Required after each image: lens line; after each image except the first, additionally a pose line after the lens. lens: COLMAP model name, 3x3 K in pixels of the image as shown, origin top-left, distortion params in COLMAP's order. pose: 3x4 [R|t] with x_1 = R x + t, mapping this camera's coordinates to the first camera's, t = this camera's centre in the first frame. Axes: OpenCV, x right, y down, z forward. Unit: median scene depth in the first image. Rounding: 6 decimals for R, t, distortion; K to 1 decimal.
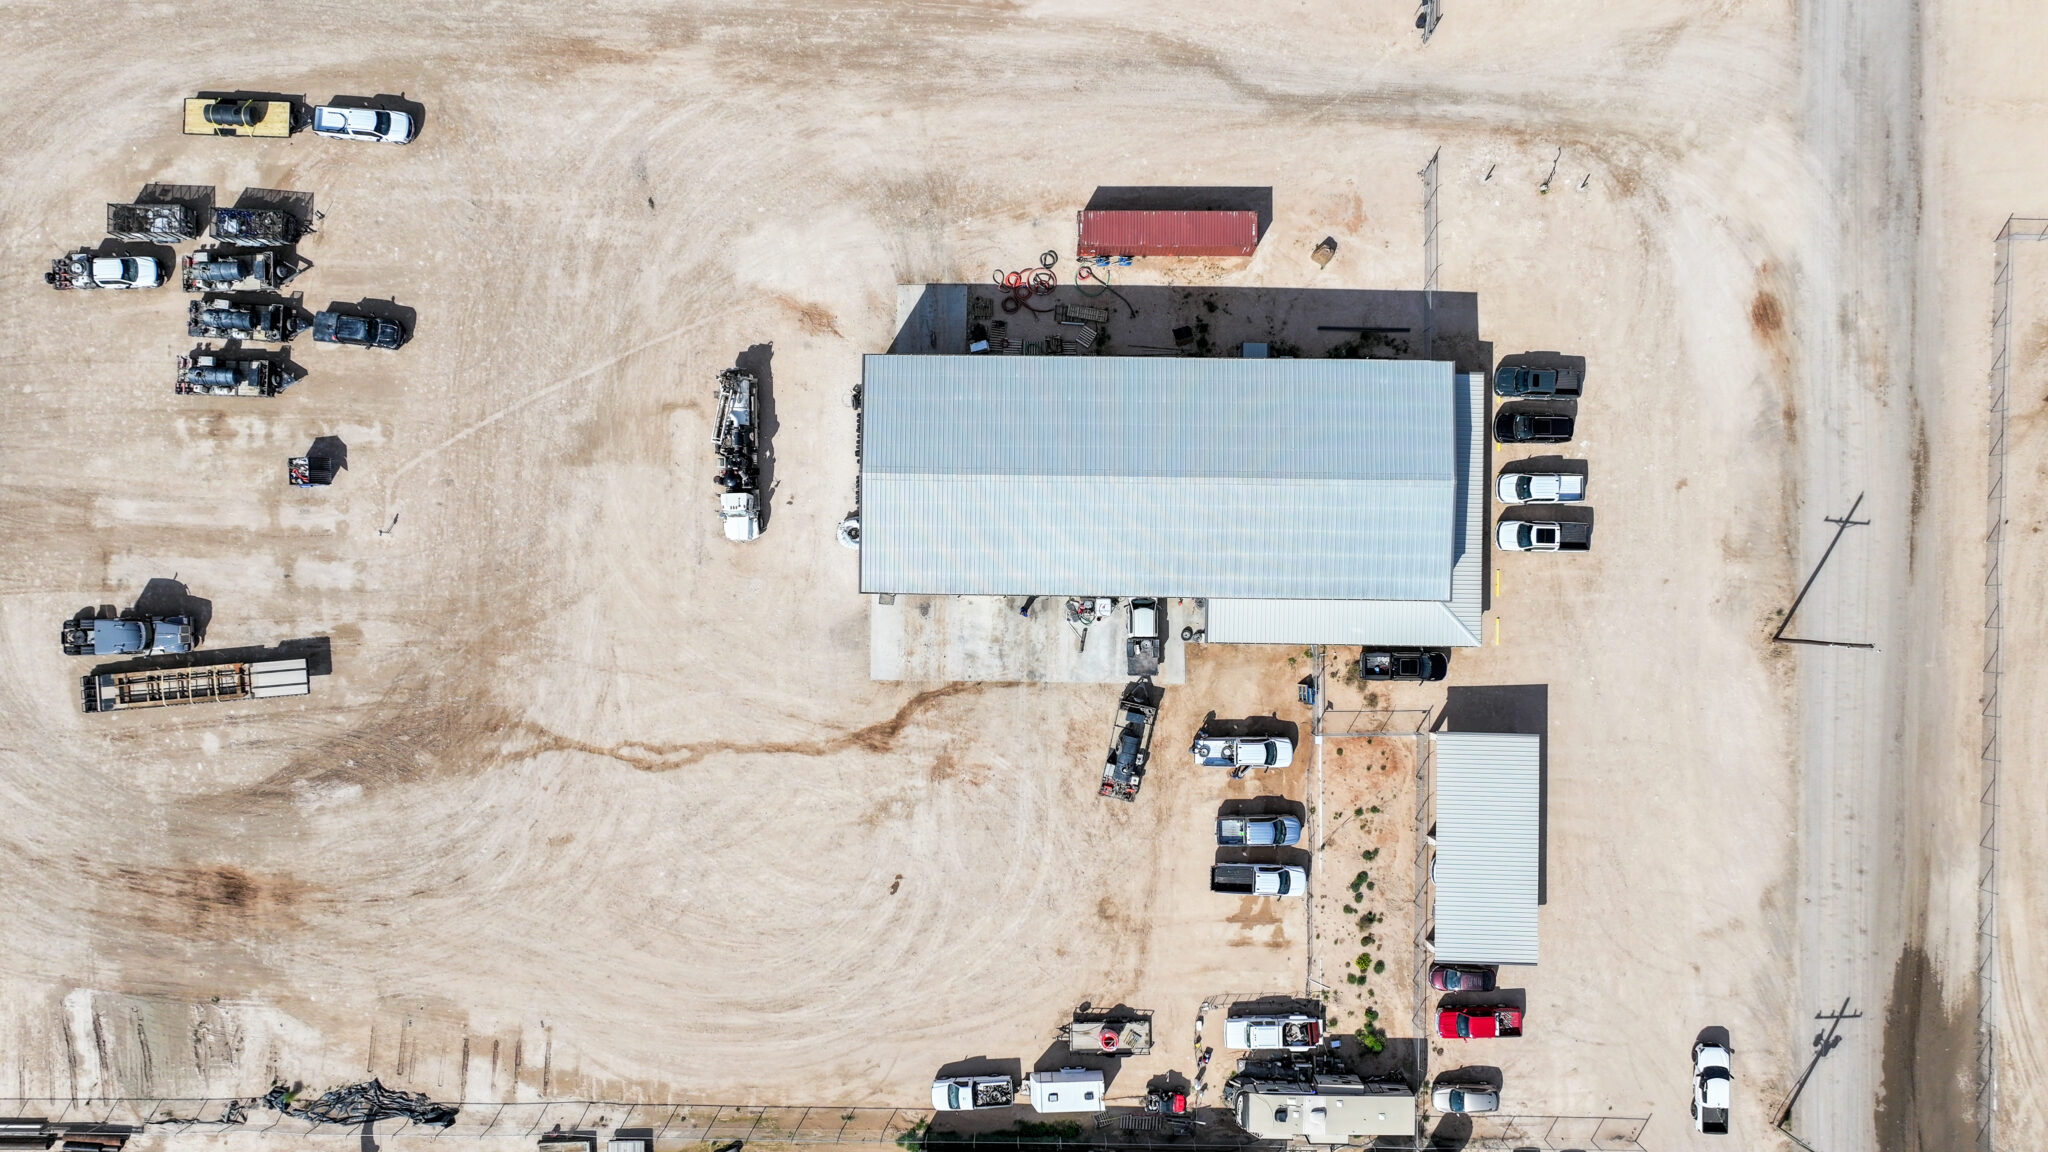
lens RADIAL K [[1452.6, 0, 1024.0], [0, 1452.6, 576.0], [0, 0, 1]] dist [0.003264, 0.001500]
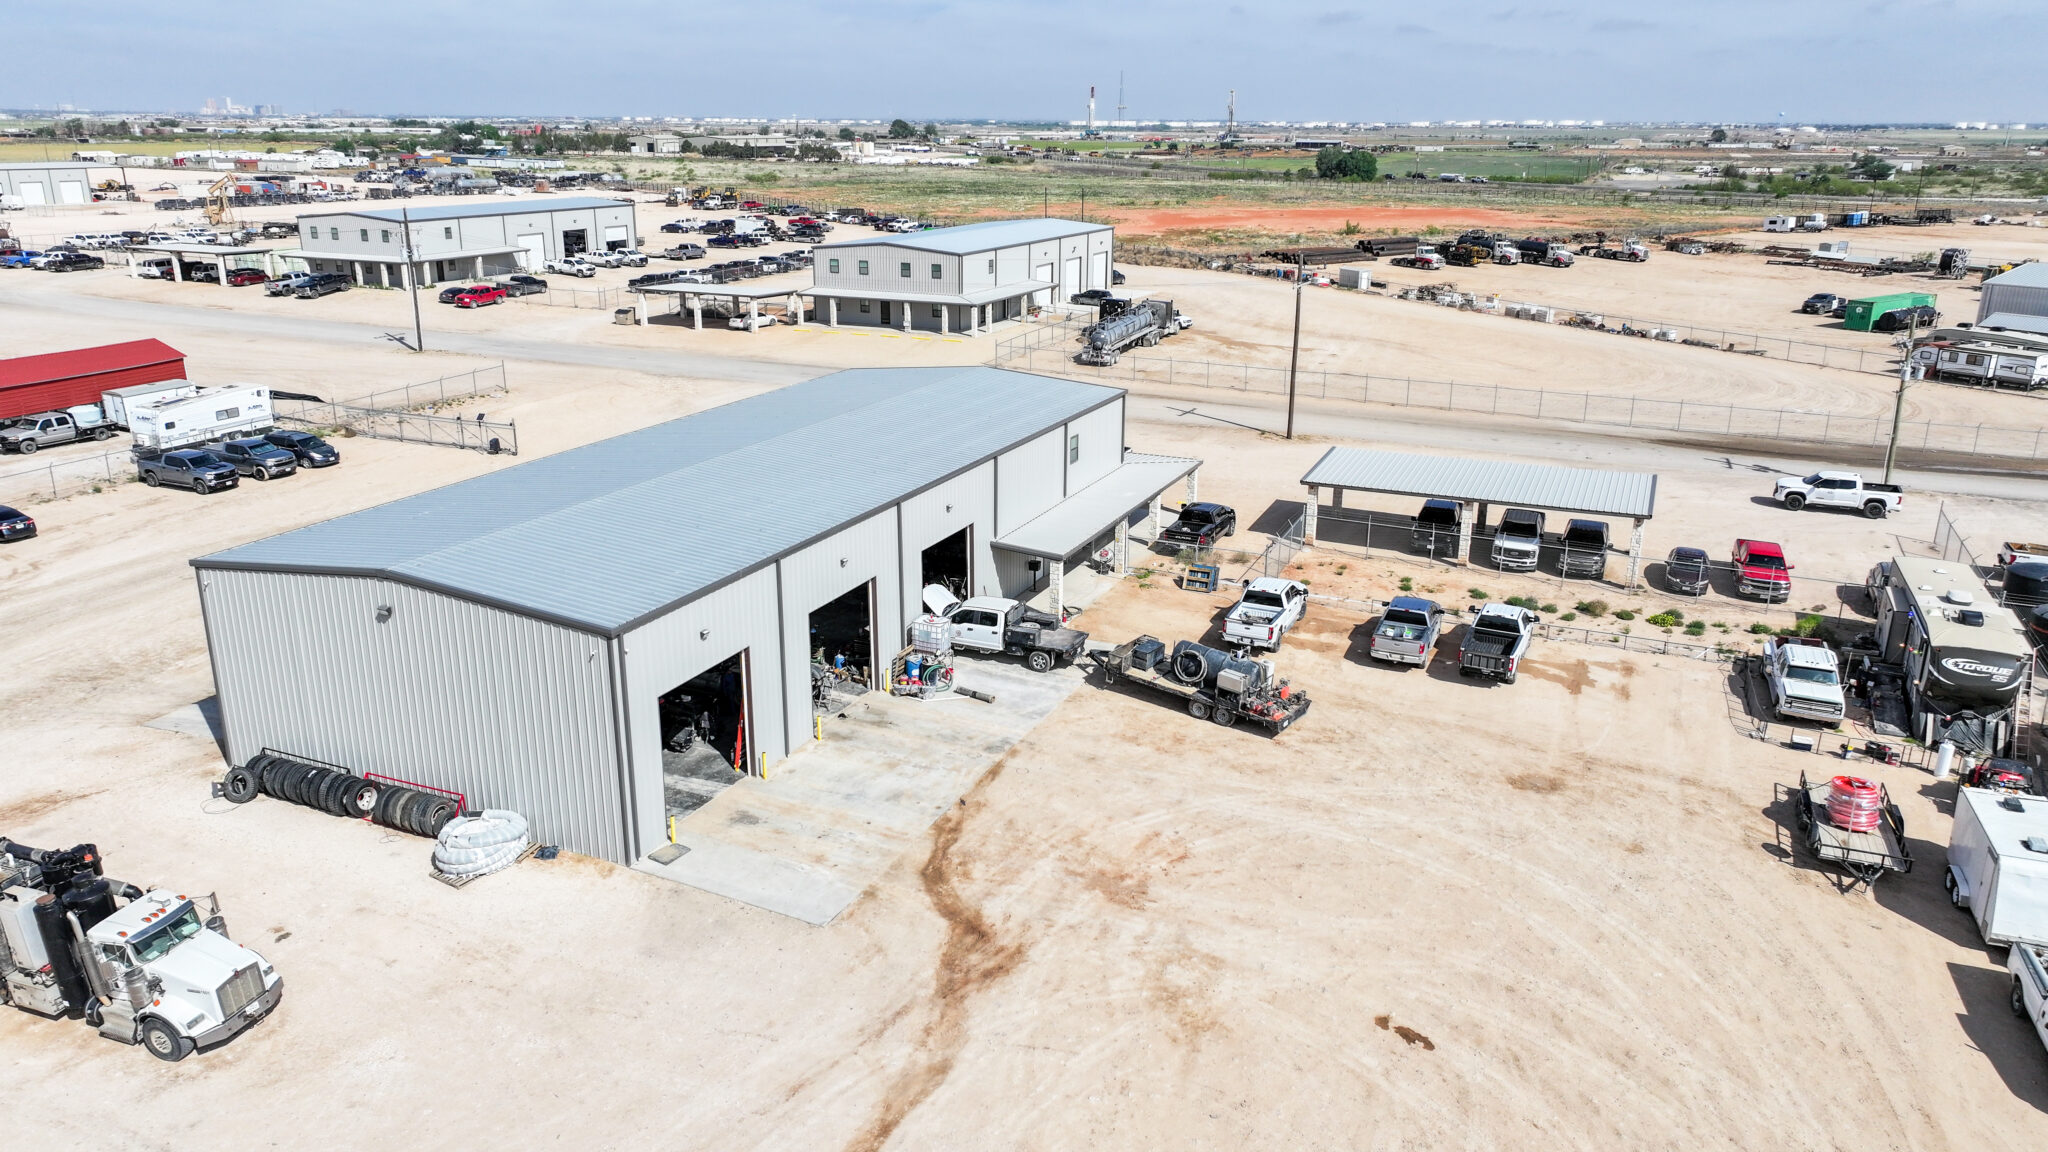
lens RADIAL K [[1452.6, 0, 1024.0], [0, 1452.6, 576.0], [0, 0, 1]] dist [0.003264, 0.001500]
pose [[0.395582, -0.252826, 0.882946, -0.386612], [0.917433, 0.153569, -0.367059, 0.238443], [-0.042791, 0.955246, 0.292700, 0.808491]]
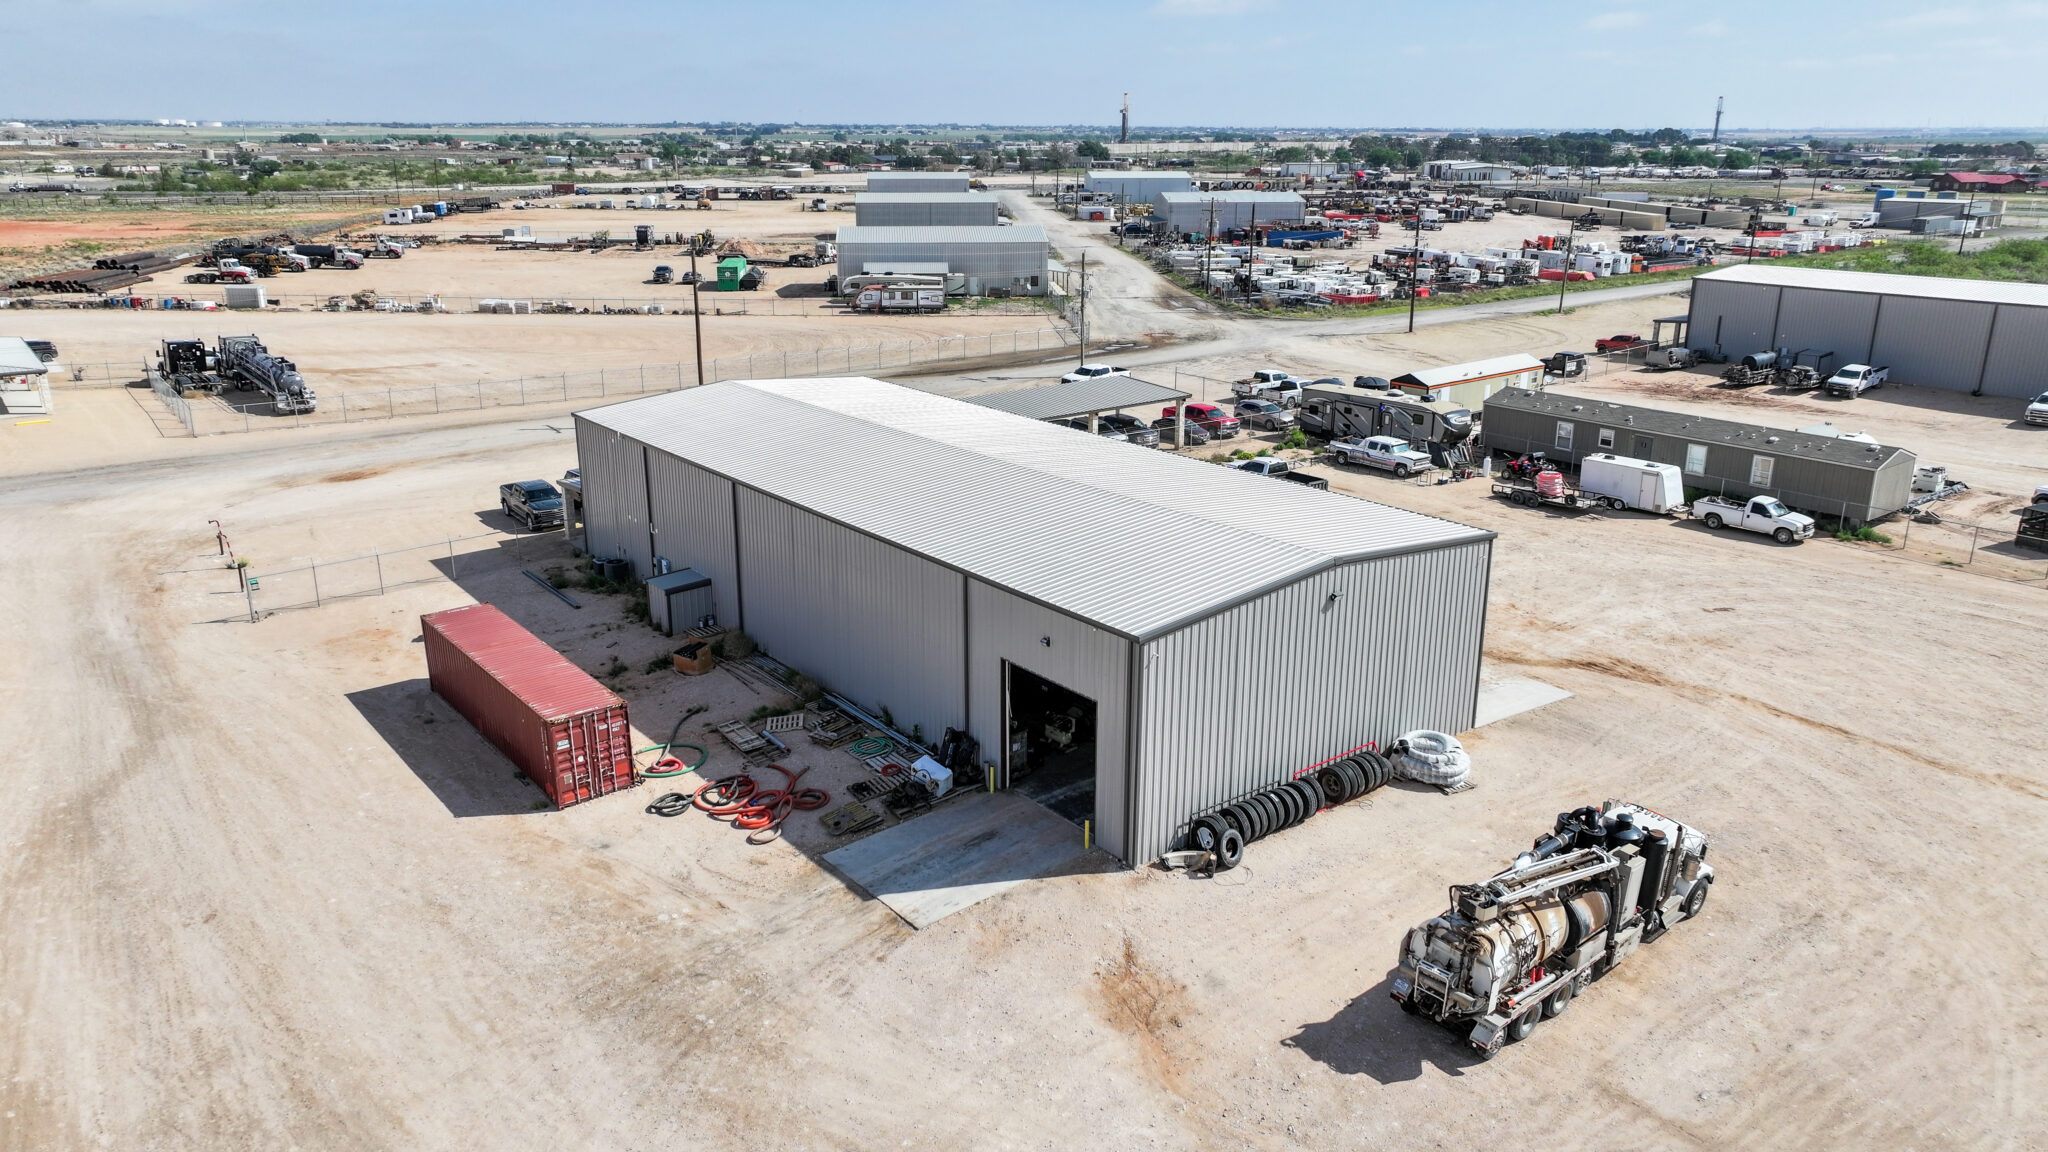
lens RADIAL K [[1452.6, 0, 1024.0], [0, 1452.6, 576.0], [0, 0, 1]] dist [0.003264, 0.001500]
pose [[-0.631377, -0.211704, 0.746019, -0.361771], [0.775342, -0.154424, 0.612371, -0.394332], [-0.014438, 0.965057, 0.261642, 0.826995]]
